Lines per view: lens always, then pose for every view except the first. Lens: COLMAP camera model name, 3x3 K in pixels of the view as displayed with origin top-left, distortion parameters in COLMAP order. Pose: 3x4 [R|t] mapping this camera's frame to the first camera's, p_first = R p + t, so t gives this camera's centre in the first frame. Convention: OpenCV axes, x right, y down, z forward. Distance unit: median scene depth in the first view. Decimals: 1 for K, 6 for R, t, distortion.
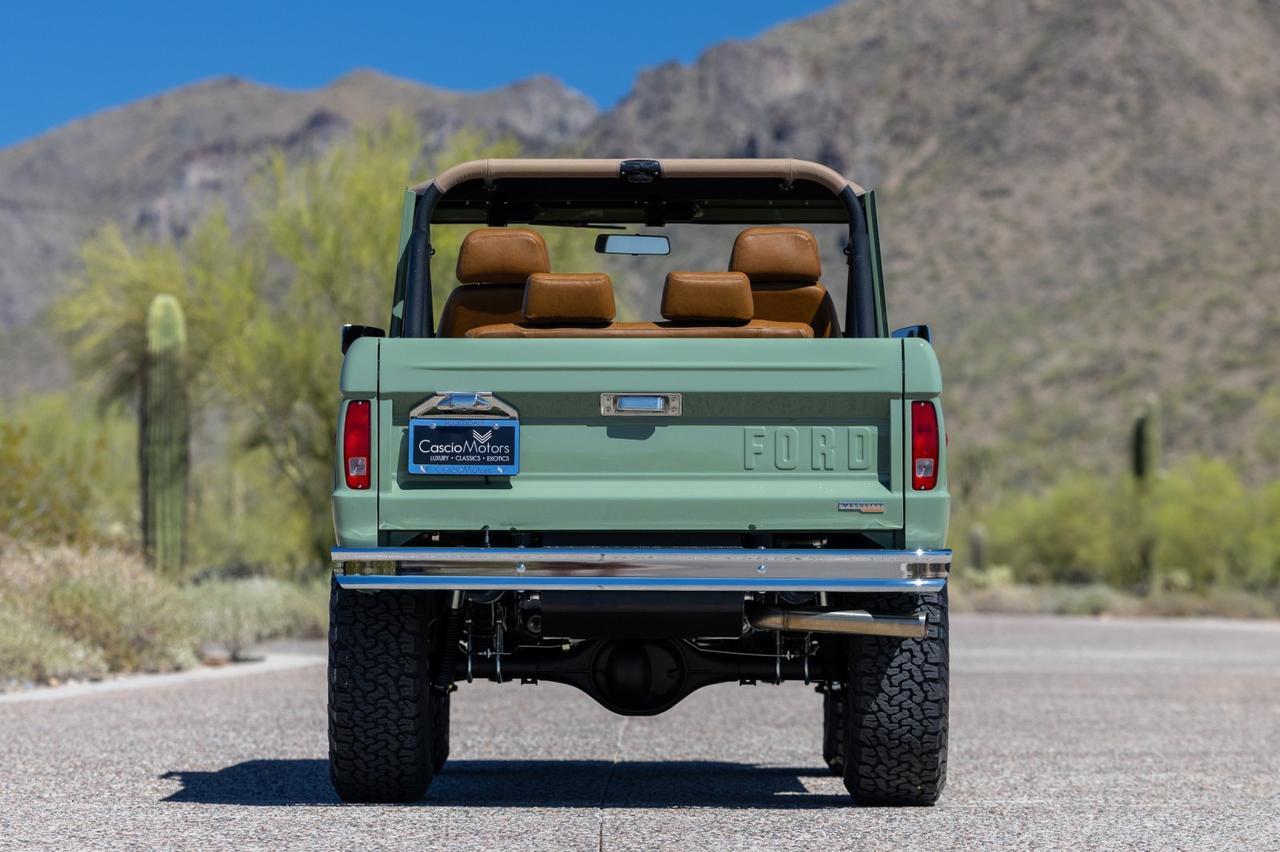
lens RADIAL K [[6656.0, 0, 640.7], [0, 6656.0, 380.4], [0, 0, 1]] dist [0.011984, 7.439640]
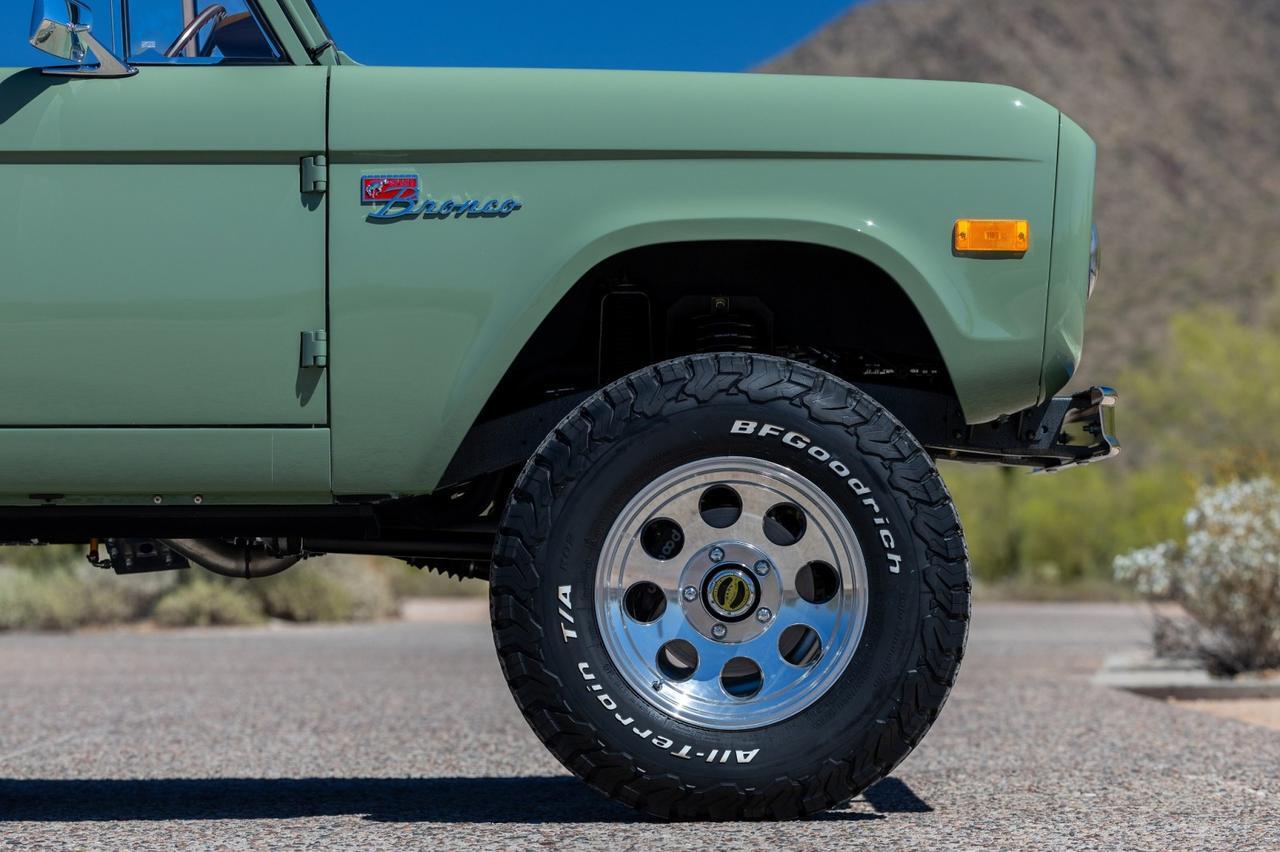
lens RADIAL K [[5888.6, 0, 640.0], [0, 5888.6, 426.0], [0, 0, 1]] dist [0.115831, -1.108719]
pose [[0.999881, -0.012205, 0.009479, 0.009772], [0.012184, 0.999923, 0.002236, 0.004498], [-0.009505, -0.002120, 0.999953, 0.089802]]
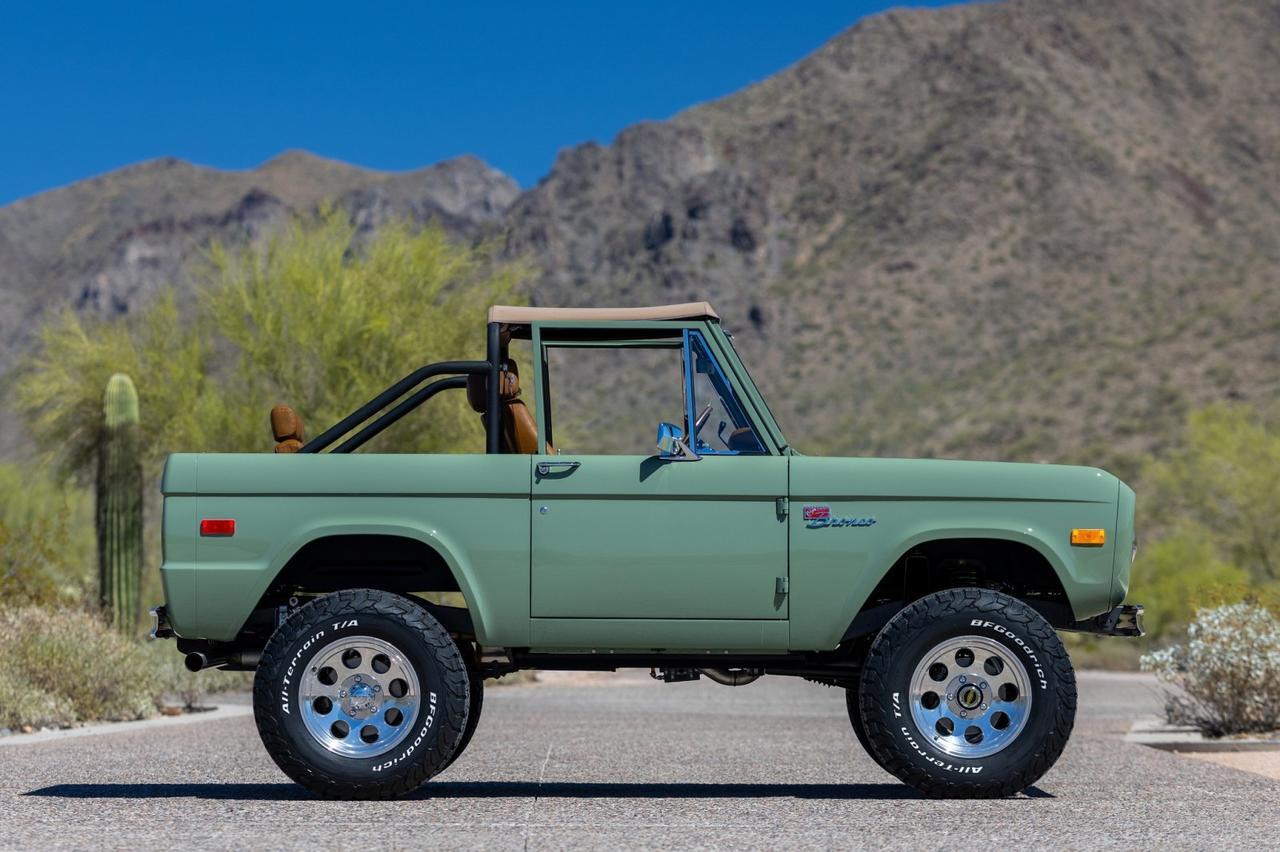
lens RADIAL K [[6382.5, 0, 640.0], [0, 6382.5, 426.0], [0, 0, 1]] dist [0.140316, -2.830179]
pose [[0.999919, -0.003097, 0.012311, 0.000071], [0.003137, 0.999990, -0.003229, -0.000313], [-0.012301, 0.003267, 0.999919, -0.016042]]
